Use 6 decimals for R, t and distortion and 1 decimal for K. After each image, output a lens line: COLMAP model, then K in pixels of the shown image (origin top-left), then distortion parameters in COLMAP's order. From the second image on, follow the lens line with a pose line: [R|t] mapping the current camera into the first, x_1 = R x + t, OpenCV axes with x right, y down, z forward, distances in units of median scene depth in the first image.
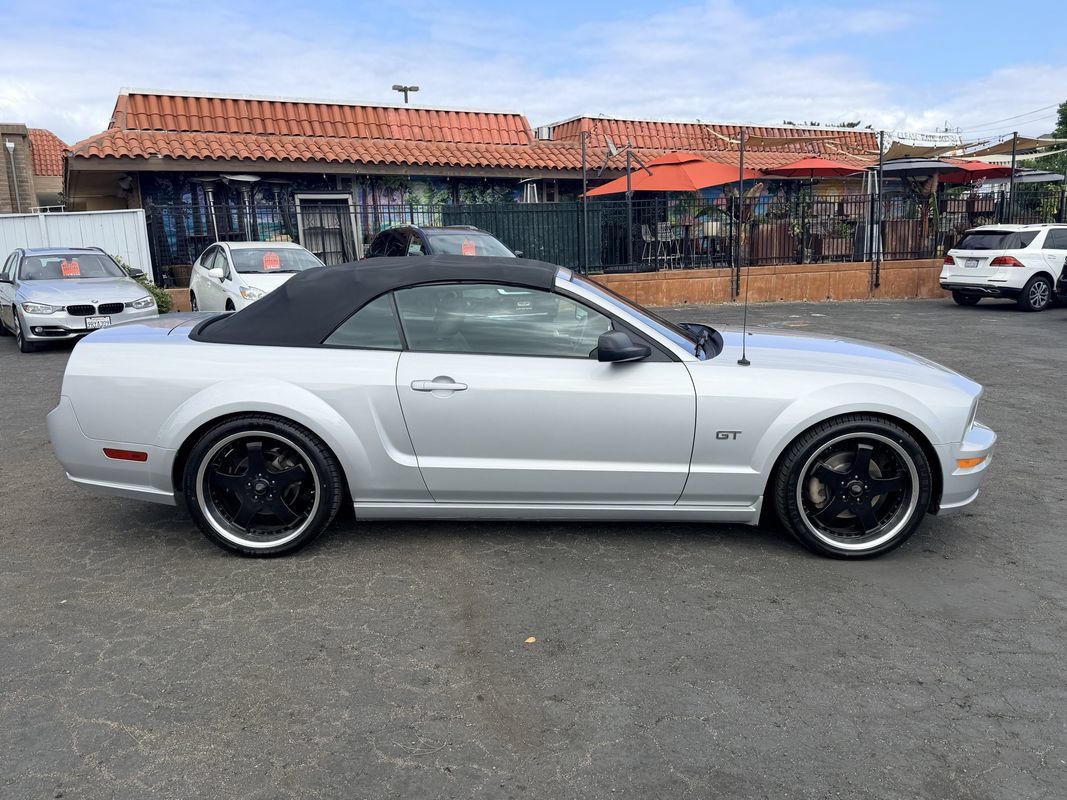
lens RADIAL K [[804.5, 0, 519.2], [0, 804.5, 414.5], [0, 0, 1]] dist [0.035926, -0.042571]
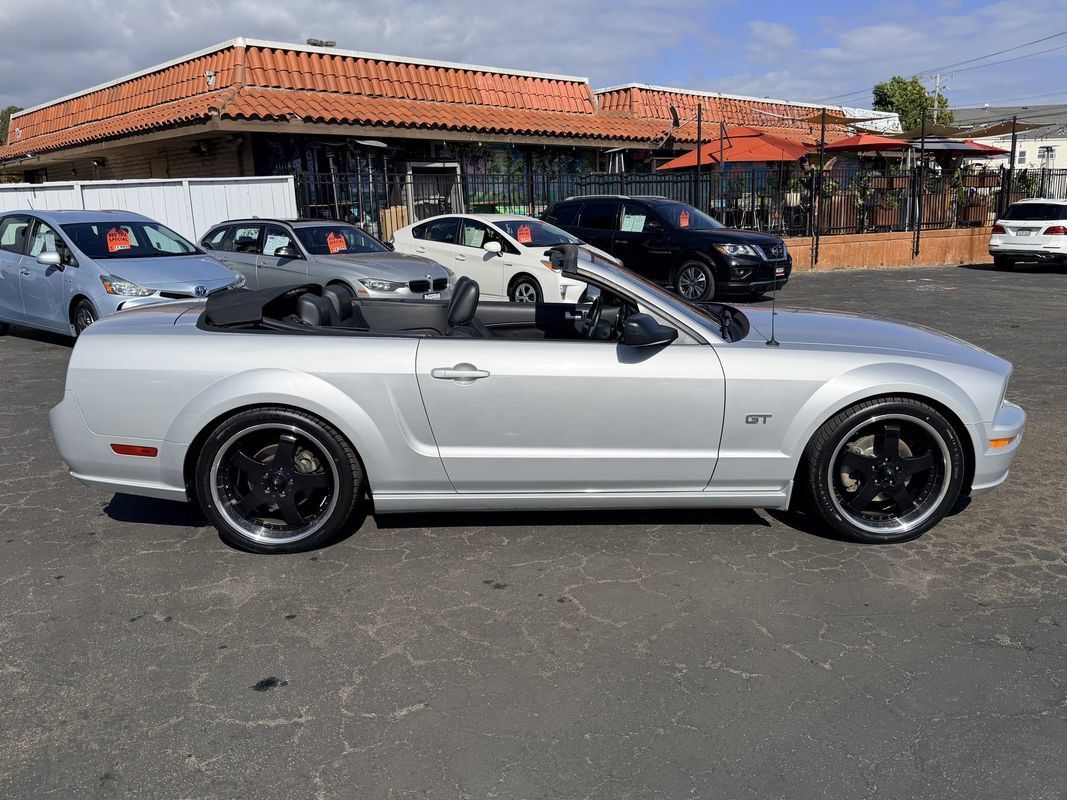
lens RADIAL K [[857.6, 0, 538.4], [0, 857.6, 404.3], [0, 0, 1]] dist [0.059929, -0.113255]
pose [[0.966093, -0.054260, 0.252428, -0.377116], [0.051896, 0.998524, 0.016020, 0.000057], [-0.252925, -0.002376, 0.967483, -0.003239]]
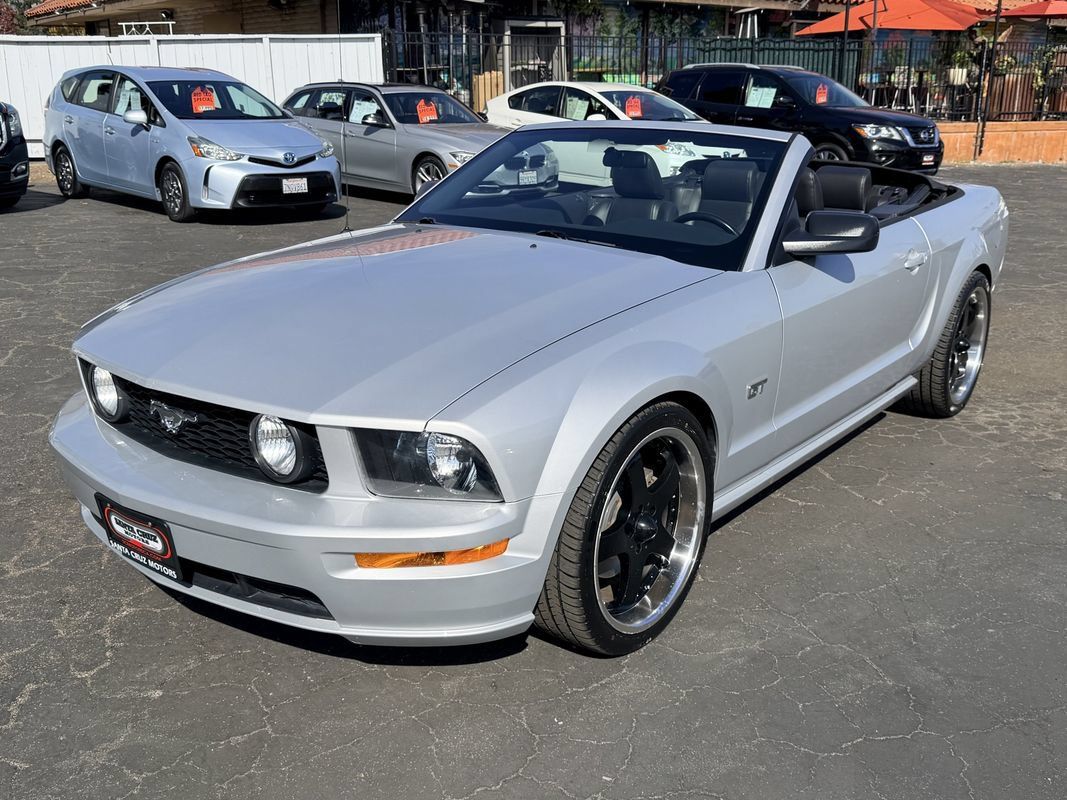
lens RADIAL K [[1006.2, 0, 538.1], [0, 1006.2, 407.2], [0, 0, 1]] dist [-0.010138, 0.000000]
pose [[0.988279, -0.020689, 0.151250, -0.386331], [0.004656, 0.994398, 0.105595, 0.011015], [-0.152588, -0.103653, 0.982839, -0.045979]]
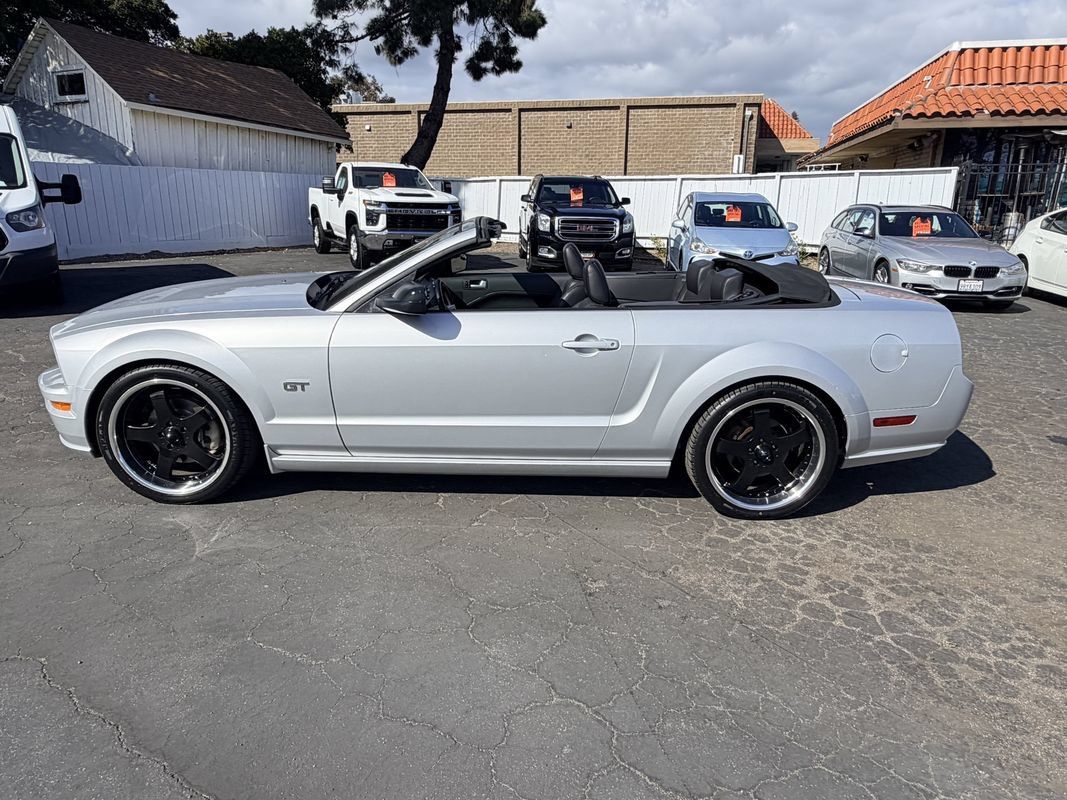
lens RADIAL K [[686.8, 0, 530.9], [0, 686.8, 409.2], [0, 0, 1]] dist [-0.014905, 0.001168]
pose [[0.724594, 0.226166, -0.651009, -0.191081], [-0.165887, 0.974083, 0.153767, -0.003388], [0.668914, -0.003425, 0.743332, 0.016048]]
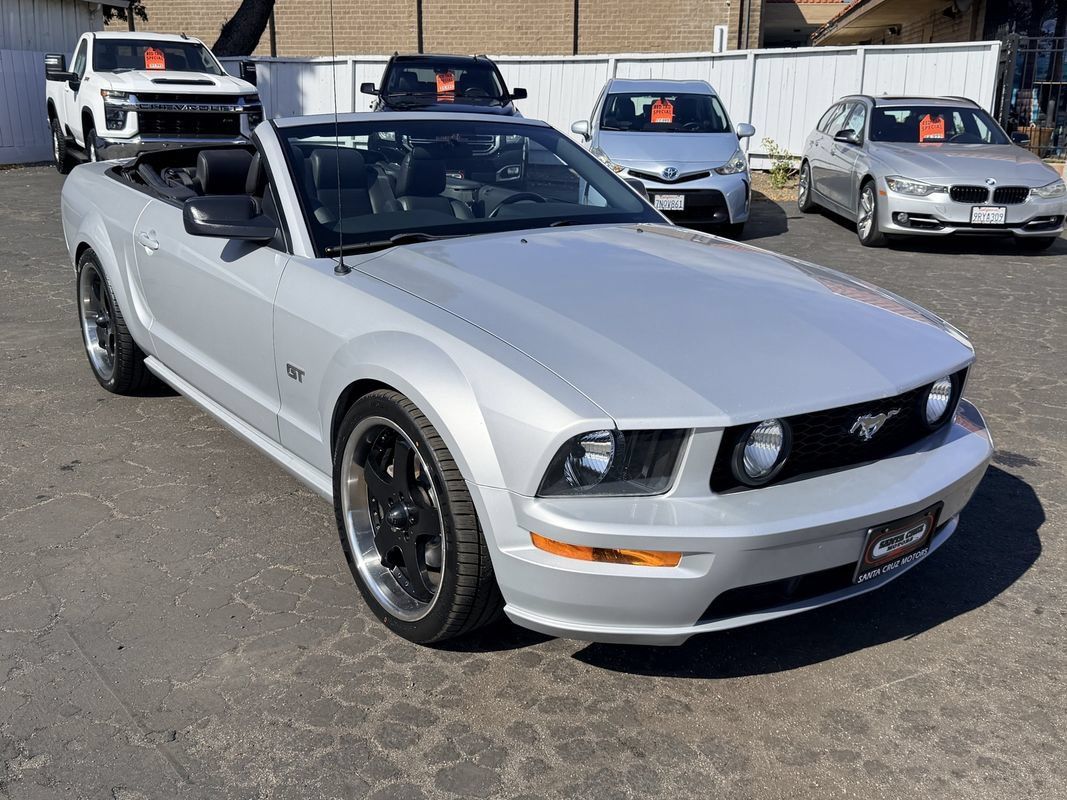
lens RADIAL K [[1007.7, 0, 540.0], [0, 1007.7, 391.7], [0, 0, 1]] dist [0.007086, 0.000000]
pose [[0.774718, 0.204489, -0.598328, -0.161221], [-0.155509, 0.978816, 0.133175, -0.014278], [0.612886, -0.010127, 0.790107, 0.071660]]
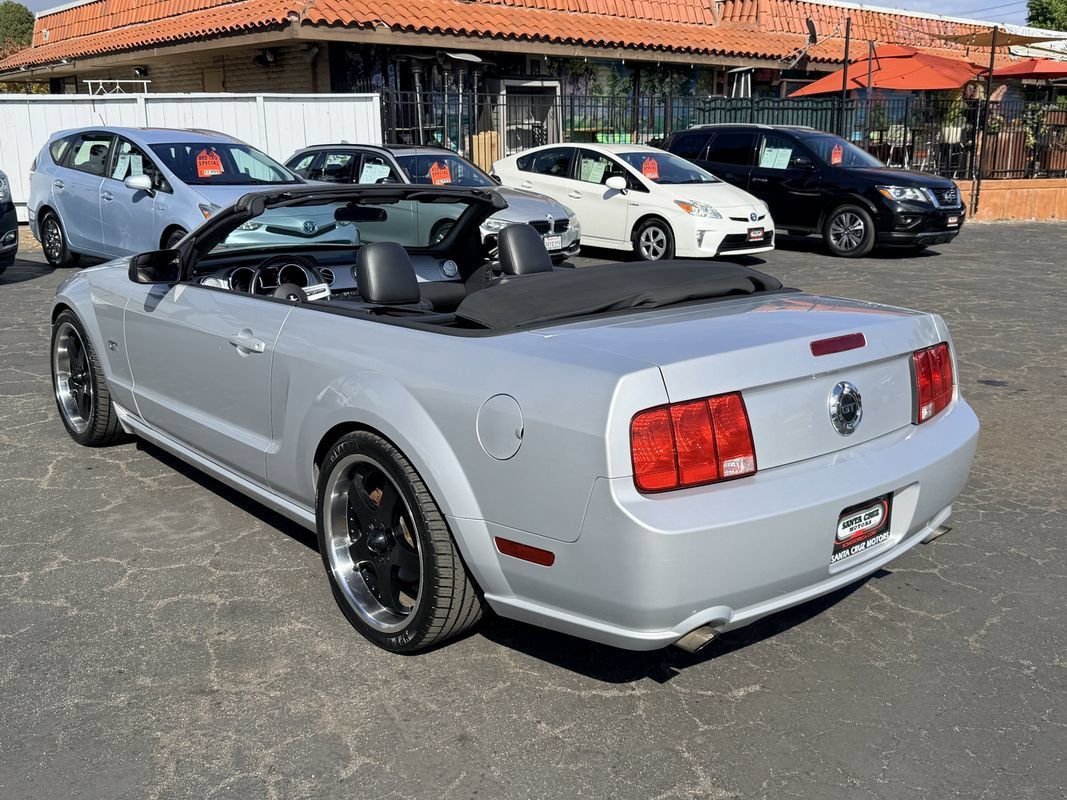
lens RADIAL K [[1007.7, 0, 539.8], [0, 1007.7, 411.5], [0, 0, 1]] dist [0.007086, 0.000000]
pose [[0.980144, -0.025818, 0.196599, -0.421907], [0.014629, 0.998200, 0.058155, -0.000746], [-0.197746, -0.054124, 0.978758, -0.002664]]
